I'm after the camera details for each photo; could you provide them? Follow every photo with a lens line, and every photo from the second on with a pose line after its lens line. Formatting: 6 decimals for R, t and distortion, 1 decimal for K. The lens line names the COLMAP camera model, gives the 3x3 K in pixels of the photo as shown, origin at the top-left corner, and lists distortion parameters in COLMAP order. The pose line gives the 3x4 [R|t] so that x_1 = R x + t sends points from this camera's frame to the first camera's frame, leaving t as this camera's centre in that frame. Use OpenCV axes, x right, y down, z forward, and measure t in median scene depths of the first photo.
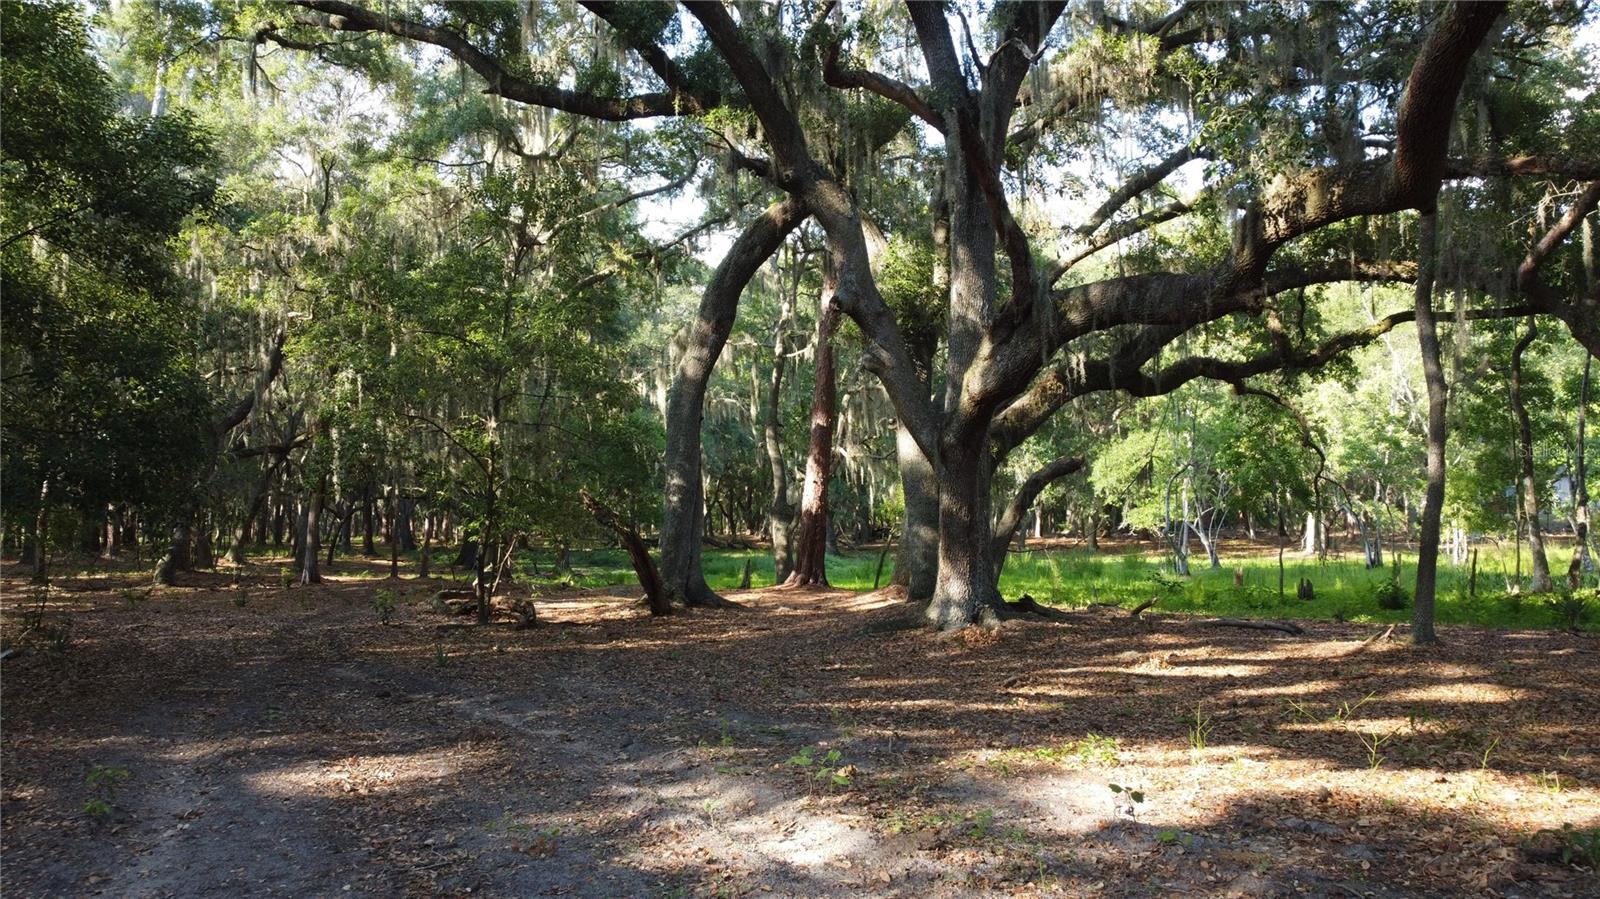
lens RADIAL K [[1201.6, 0, 798.1], [0, 1201.6, 444.0], [0, 0, 1]] dist [-0.004163, -0.007835]
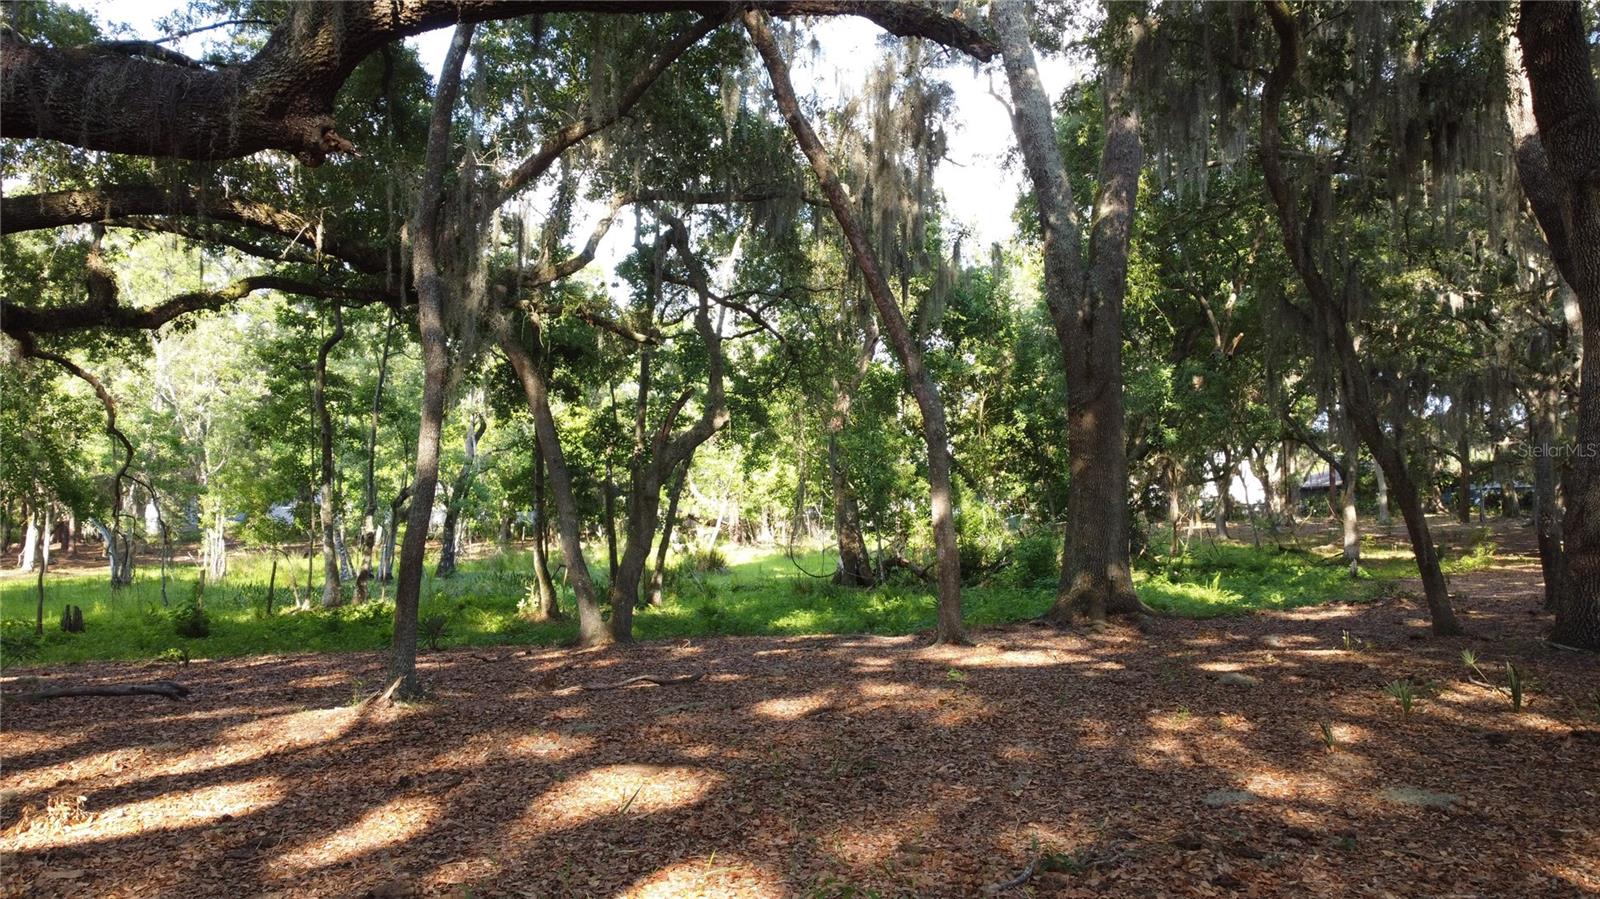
lens RADIAL K [[1201.6, 0, 798.1], [0, 1201.6, 444.0], [0, 0, 1]] dist [-0.004163, -0.007835]
pose [[0.540003, 0.055384, 0.839839, 0.013463], [-0.047546, 0.998247, -0.035259, 0.011671], [-0.840319, -0.020891, 0.541689, 0.176558]]
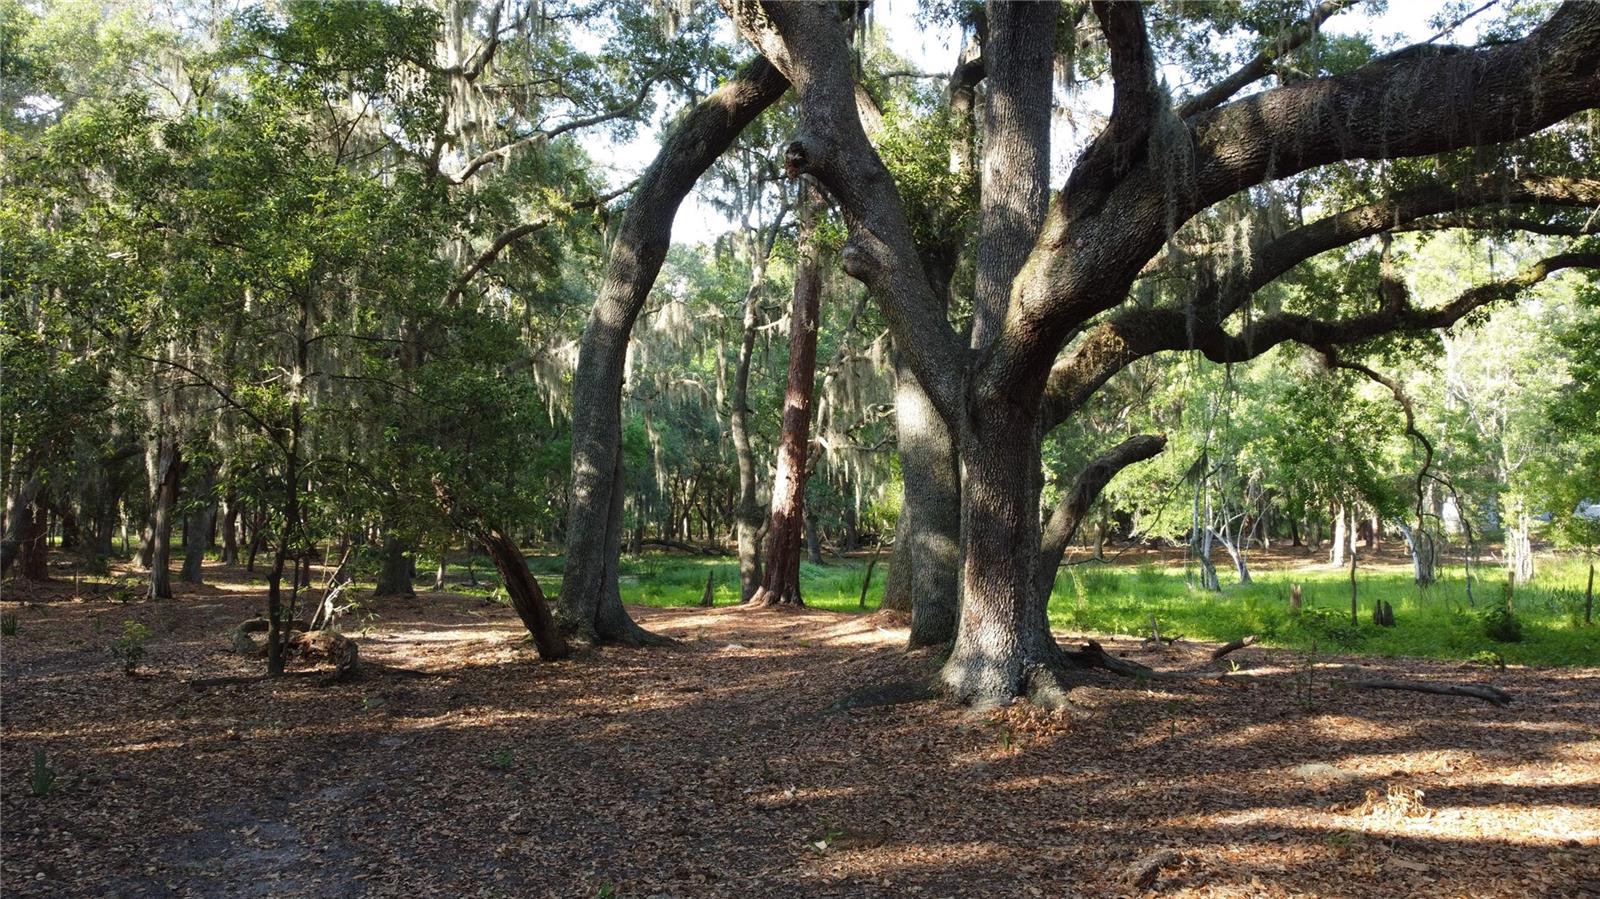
lens RADIAL K [[1201.6, 0, 798.1], [0, 1201.6, 444.0], [0, 0, 1]] dist [-0.004163, -0.007835]
pose [[0.999911, 0.008342, 0.010369, 0.011788], [-0.008299, 0.999957, -0.004191, 0.011719], [-0.010403, 0.004105, 0.999937, 0.180640]]
